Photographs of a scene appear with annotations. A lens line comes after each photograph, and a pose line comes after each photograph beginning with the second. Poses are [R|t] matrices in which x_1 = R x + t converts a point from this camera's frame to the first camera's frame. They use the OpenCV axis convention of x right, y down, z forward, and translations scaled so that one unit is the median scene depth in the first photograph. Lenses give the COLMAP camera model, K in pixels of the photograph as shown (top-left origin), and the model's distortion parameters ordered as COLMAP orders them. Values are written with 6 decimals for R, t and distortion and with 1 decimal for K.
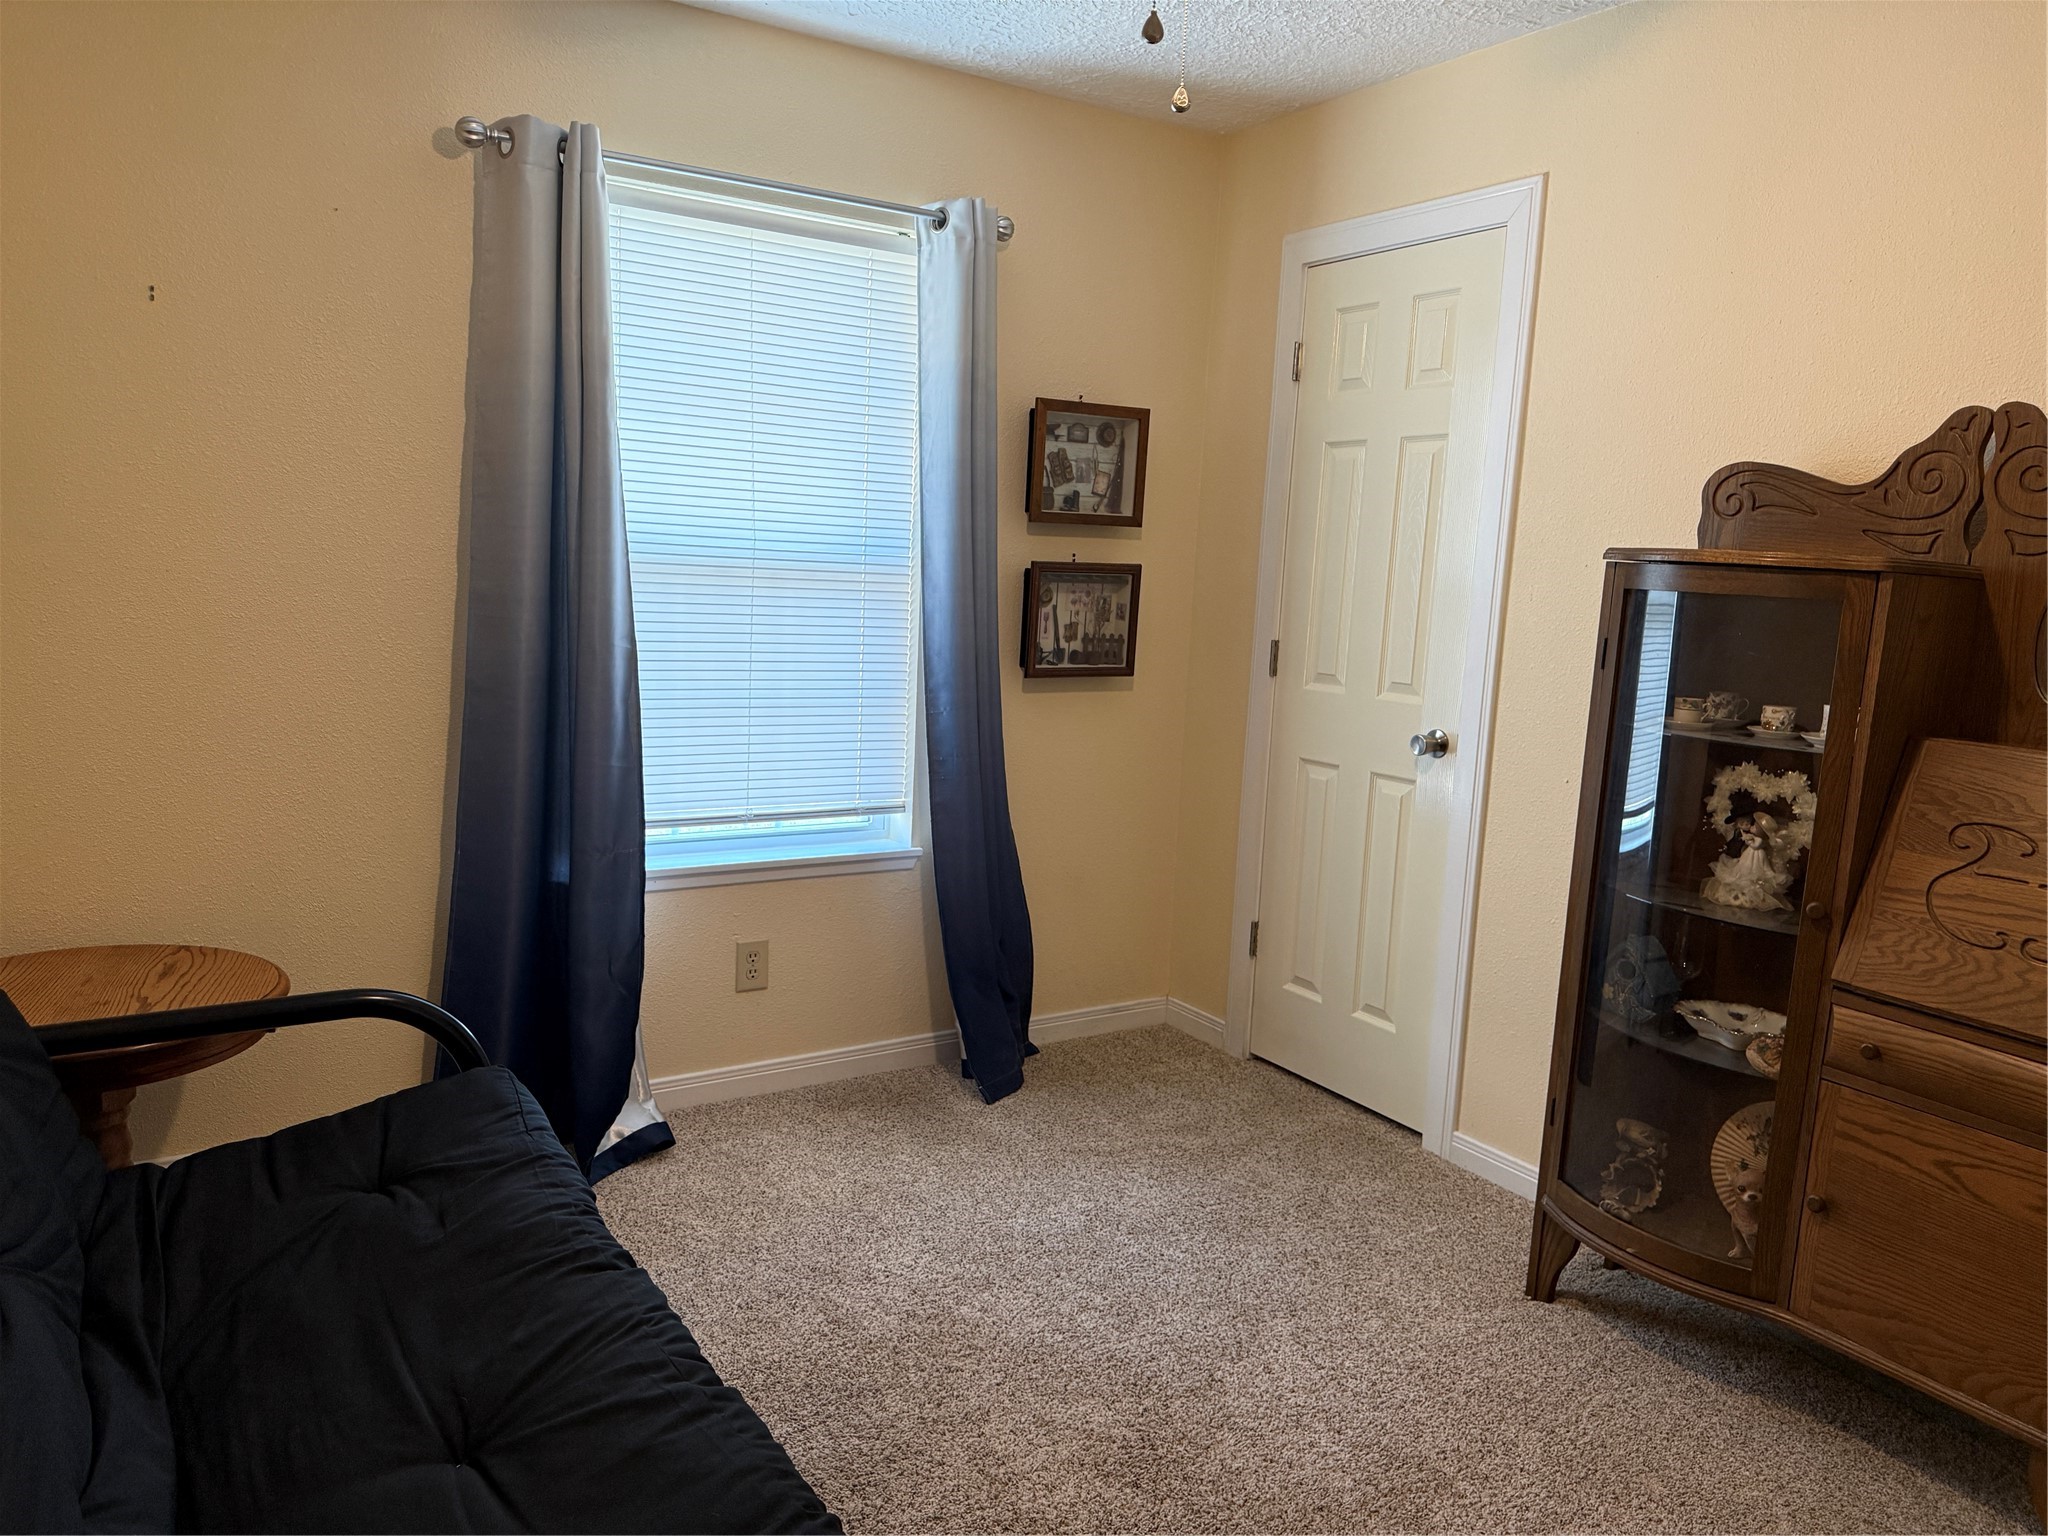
lens RADIAL K [[1444.8, 0, 1024.0], [0, 1444.8, 768.0], [0, 0, 1]] dist [0.021326, -0.031342]
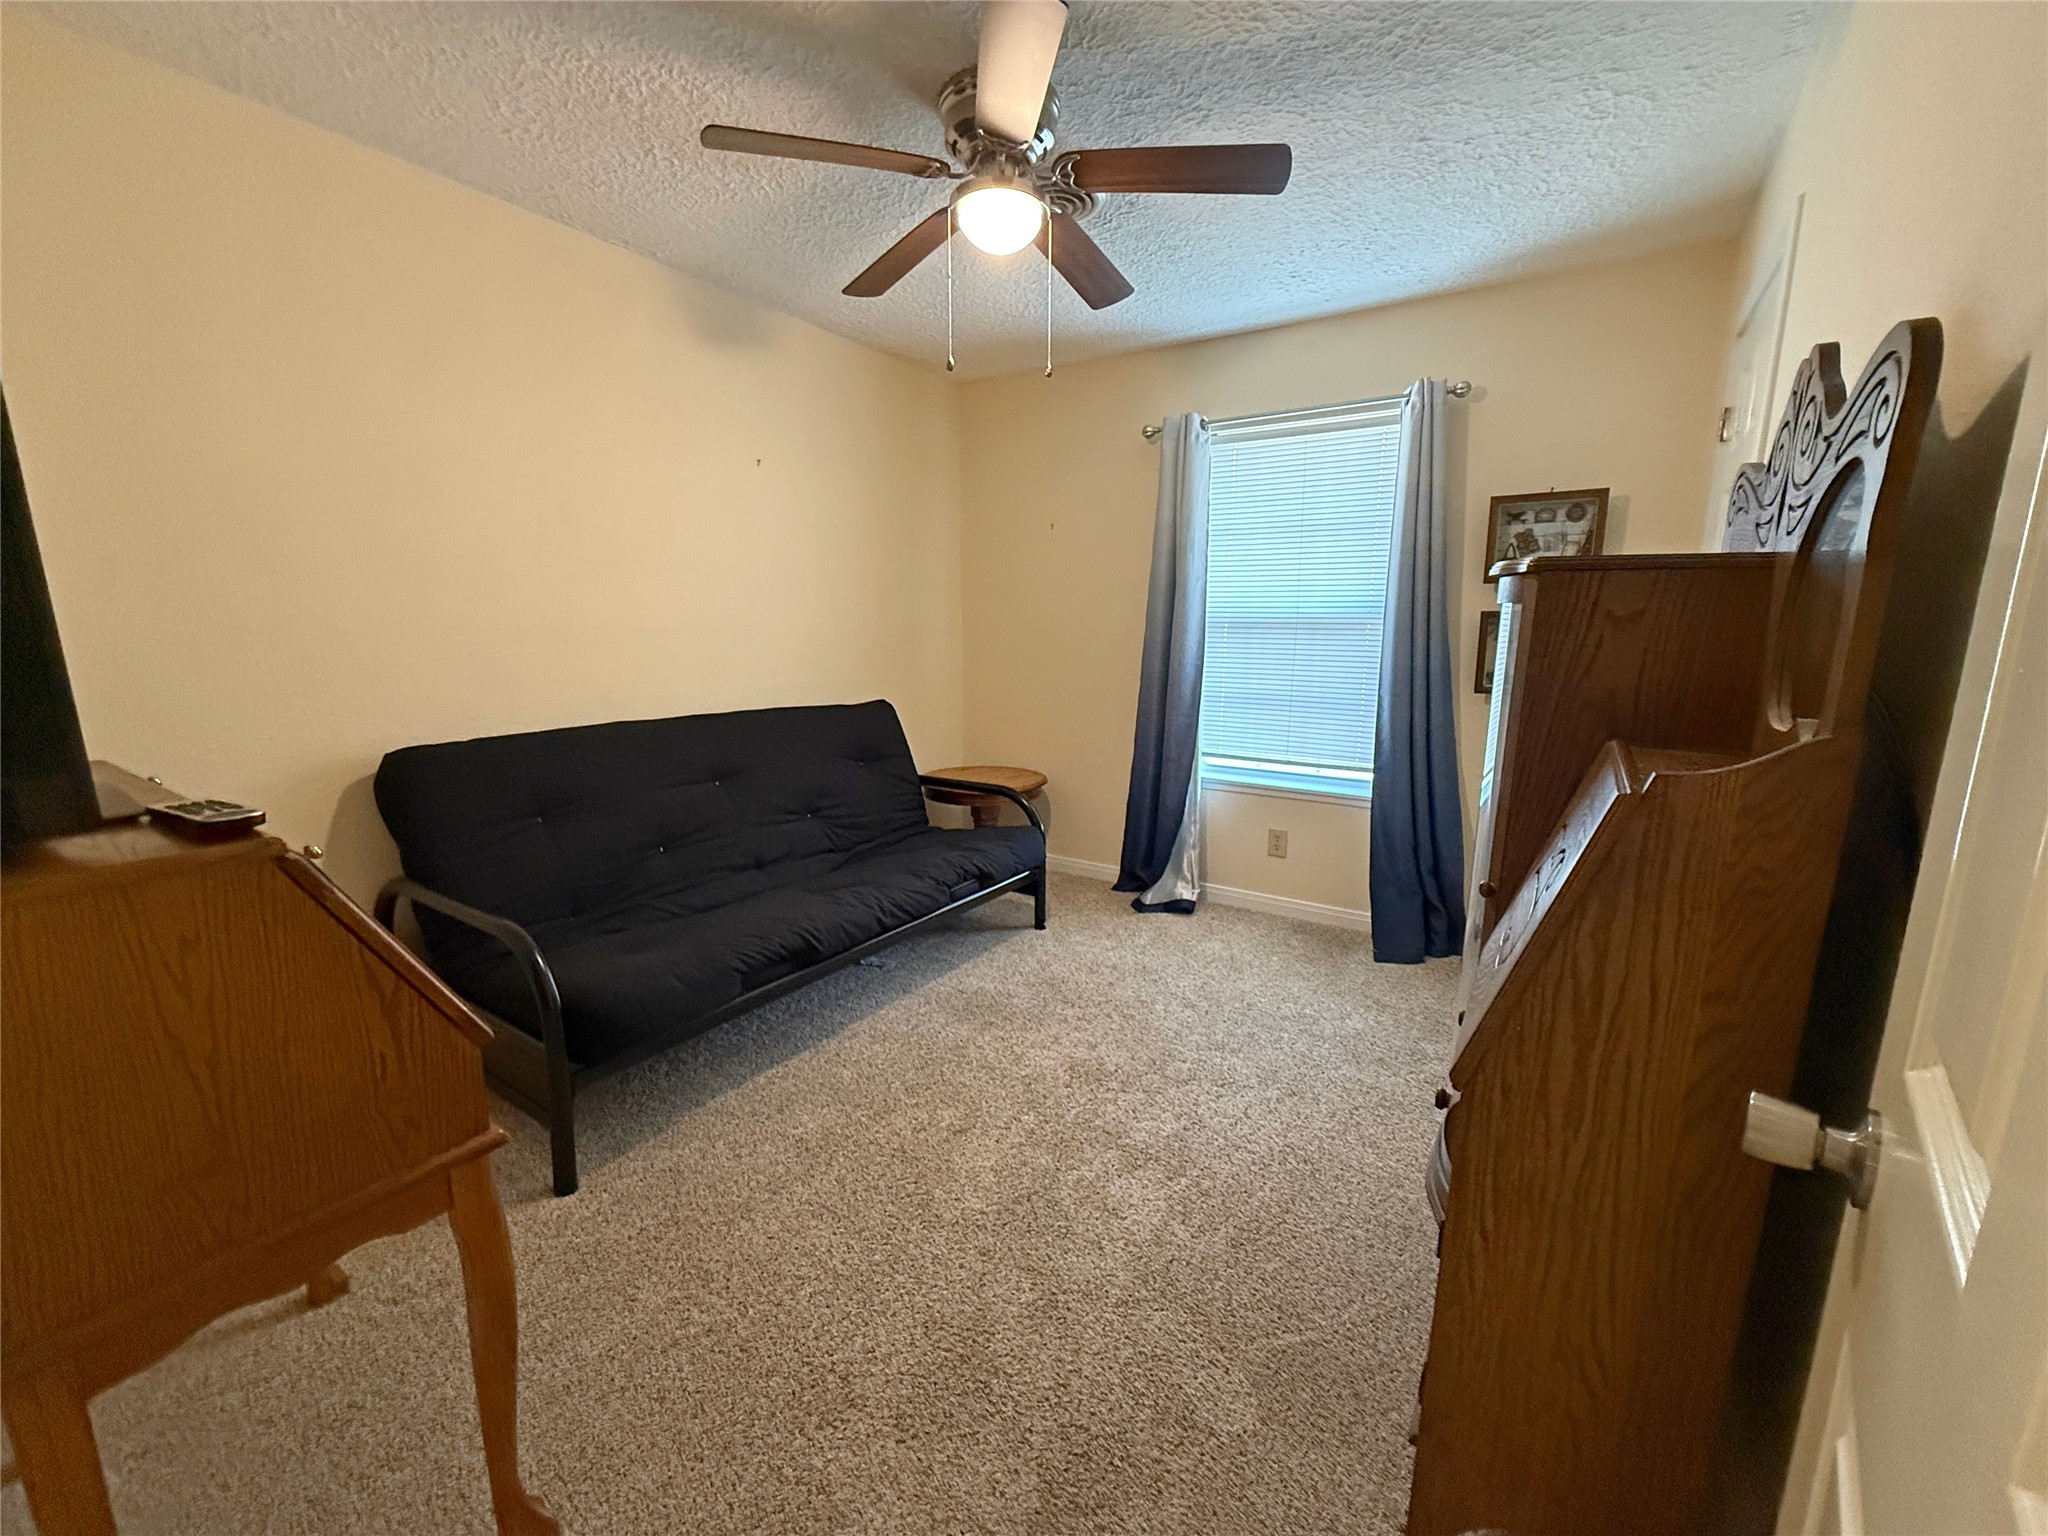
lens RADIAL K [[804.8, 0, 1017.4], [0, 804.8, 768.1], [0, 0, 1]] dist [-0.000746, -0.000304]
pose [[0.402498, 0.117183, -0.907890, 0.568880], [-0.118560, 0.990093, 0.075231, 0.005403], [0.907711, 0.077359, 0.412403, 0.265352]]
